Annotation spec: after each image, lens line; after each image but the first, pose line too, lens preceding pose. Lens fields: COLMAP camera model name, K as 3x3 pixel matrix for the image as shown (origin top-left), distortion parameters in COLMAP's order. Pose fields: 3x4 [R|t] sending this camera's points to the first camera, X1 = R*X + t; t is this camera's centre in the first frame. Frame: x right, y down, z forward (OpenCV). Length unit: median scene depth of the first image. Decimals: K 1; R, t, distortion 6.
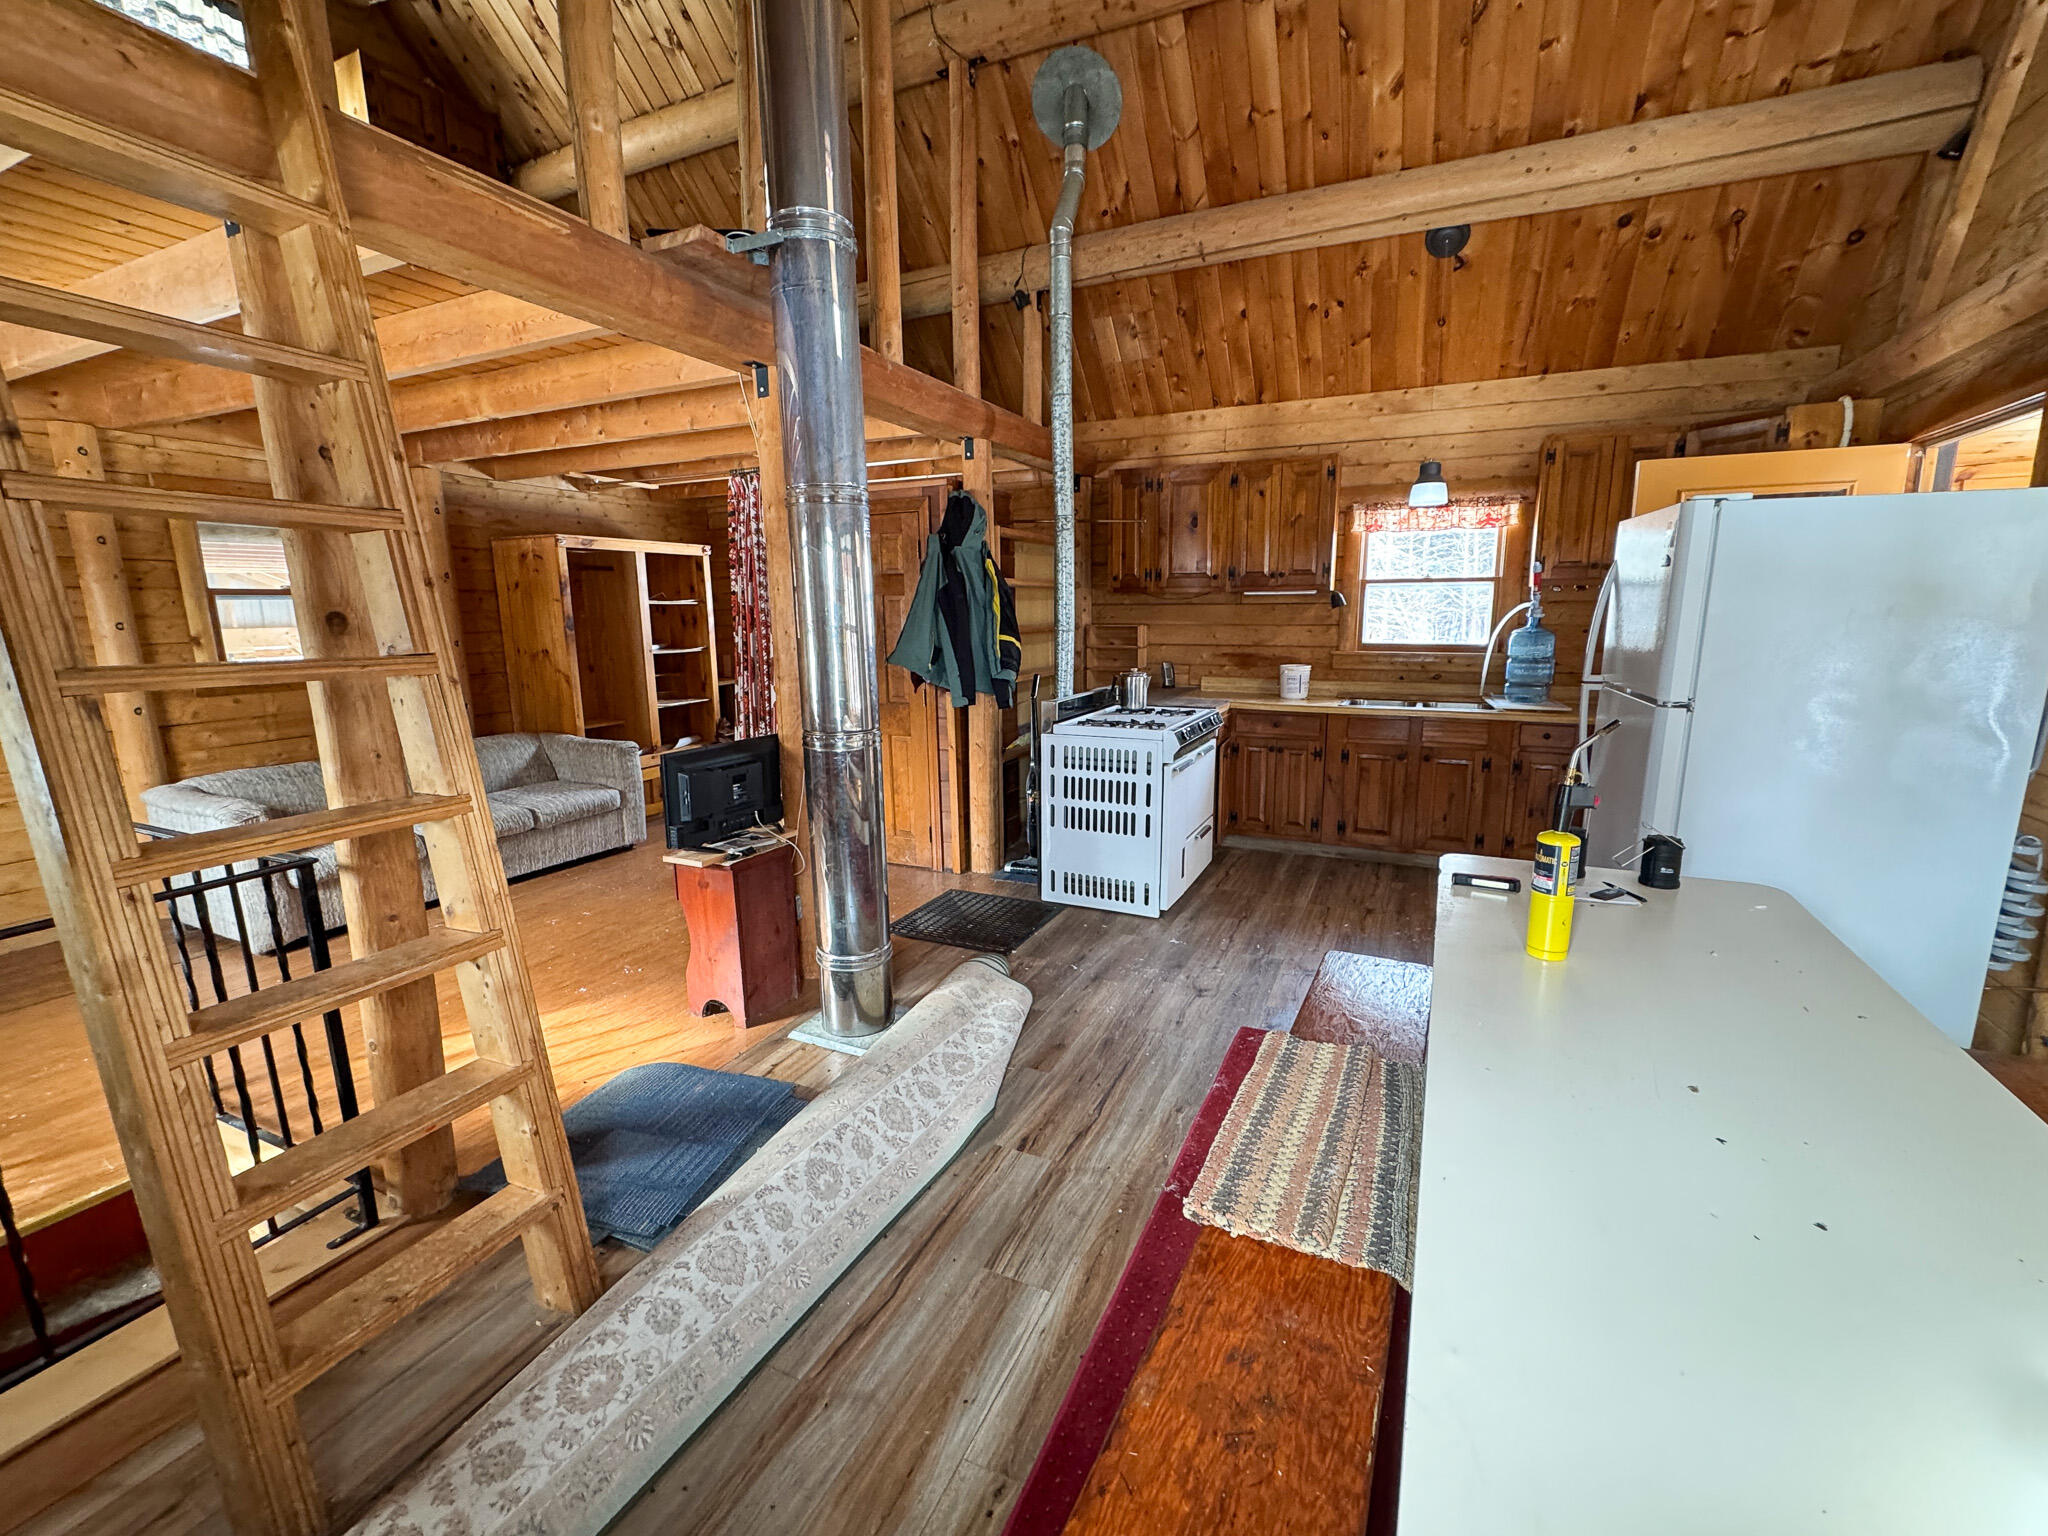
lens RADIAL K [[823.9, 0, 1027.9], [0, 823.9, 770.4], [0, 0, 1]] dist [-0.002342, -0.000166]
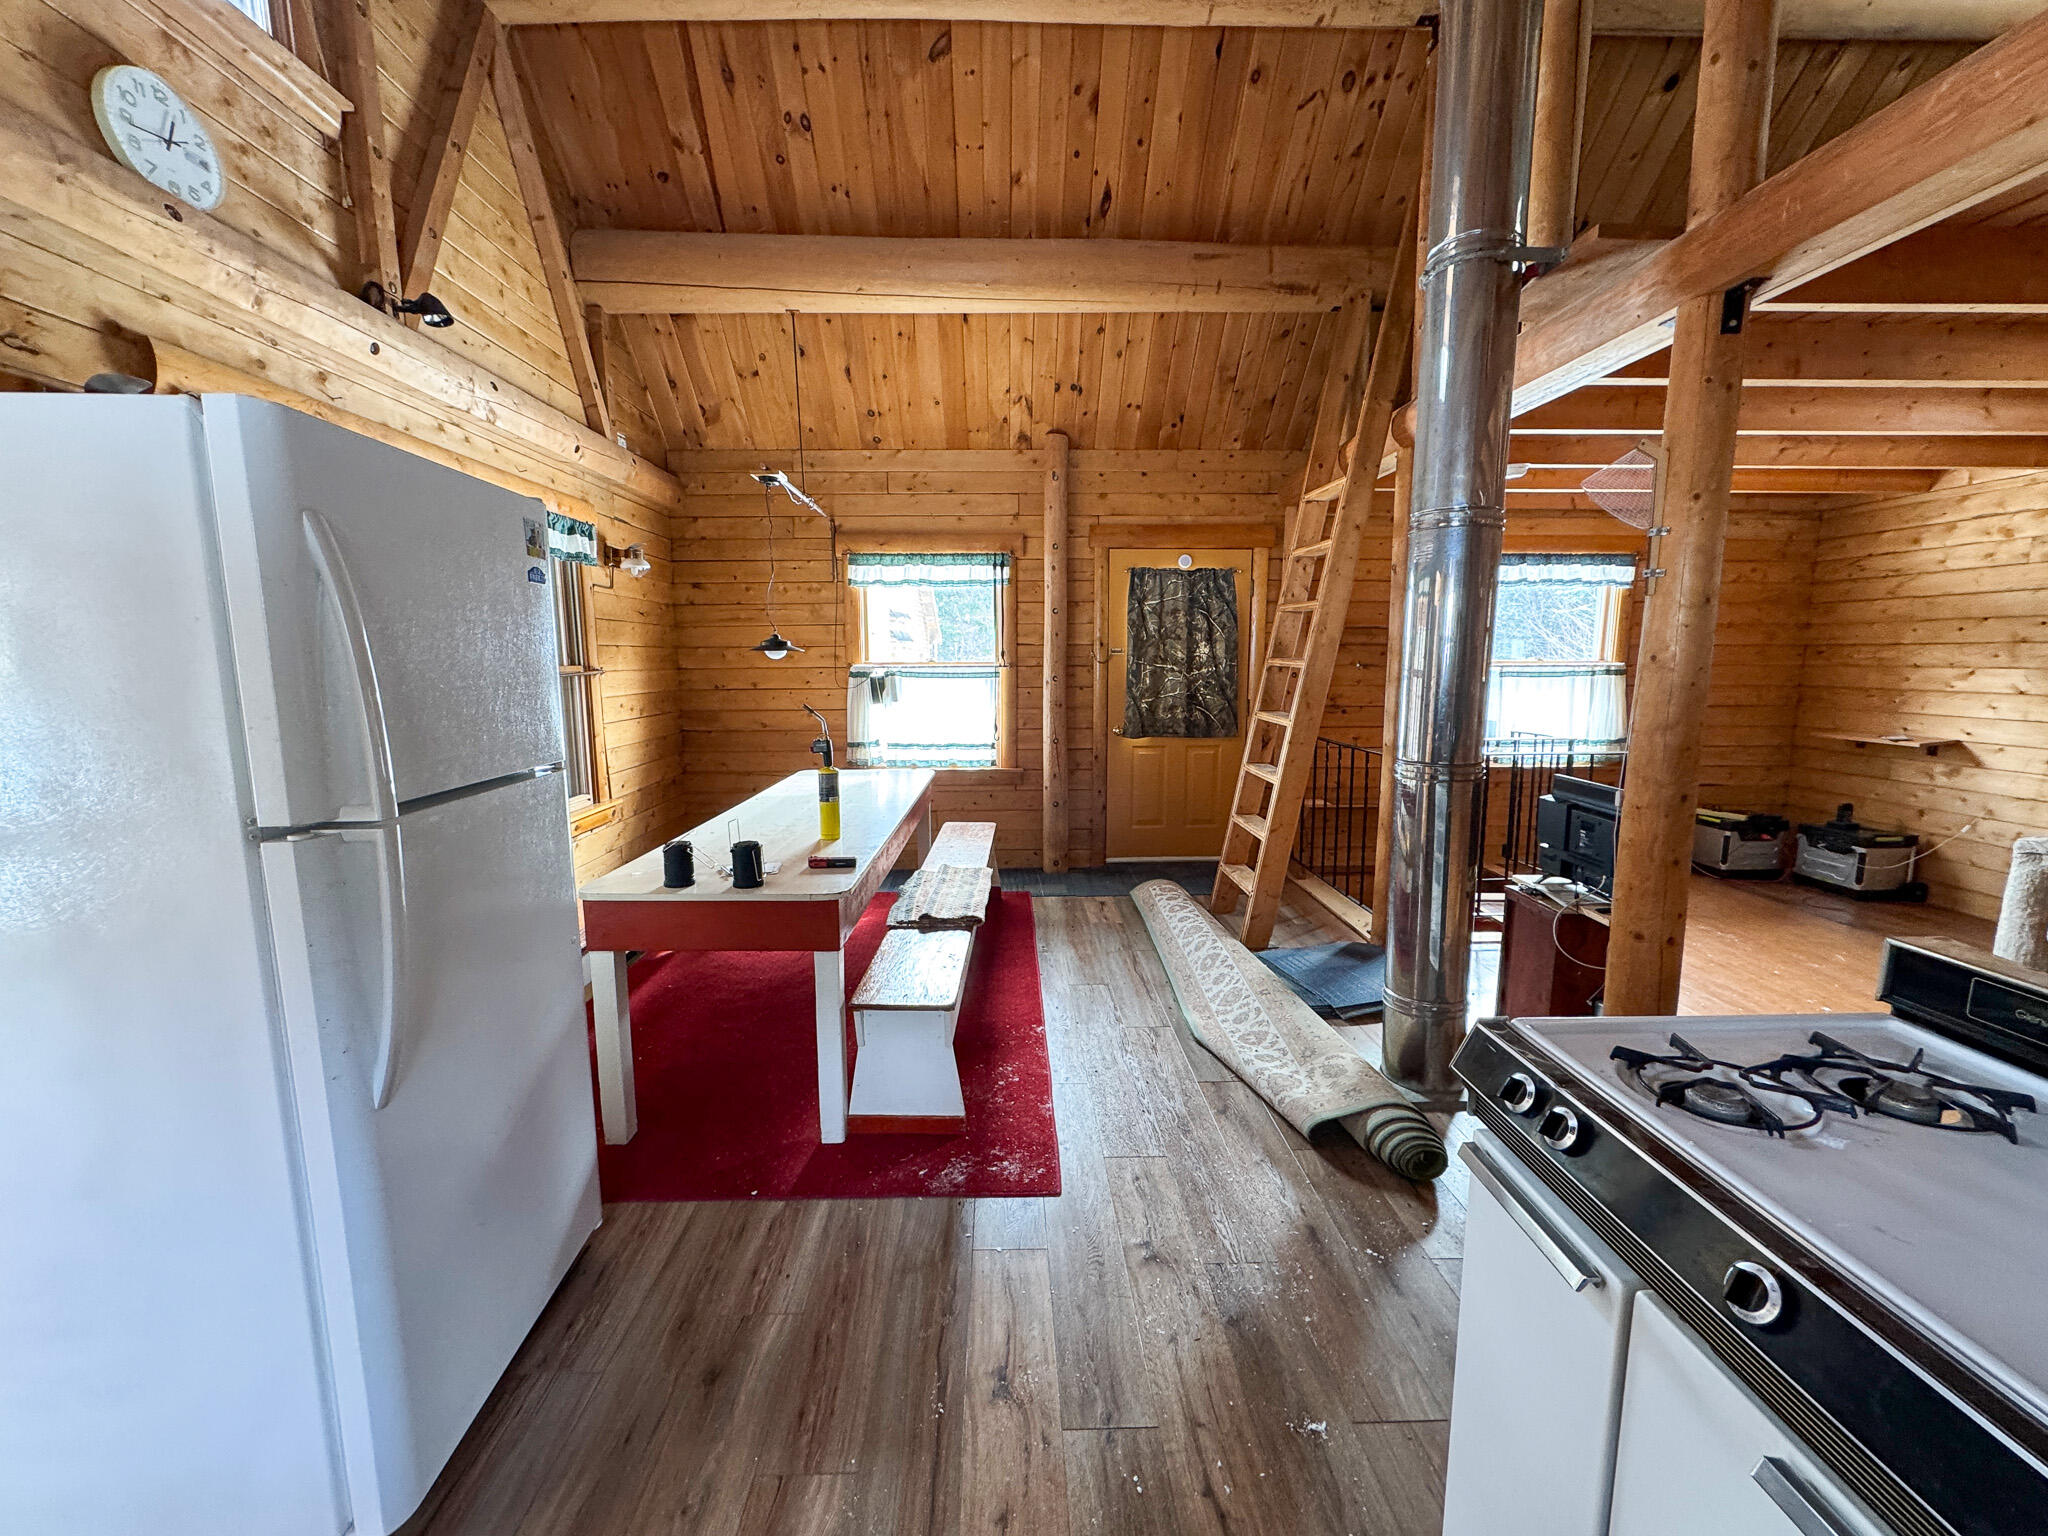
lens RADIAL K [[823.9, 0, 1023.9], [0, 823.9, 768.2], [0, 0, 1]] dist [-0.002342, -0.000166]
pose [[-0.890931, 0.078164, -0.447362, 1.082682], [-0.080523, 0.942280, 0.324999, -0.560958], [0.446944, 0.325574, -0.833212, 2.679943]]
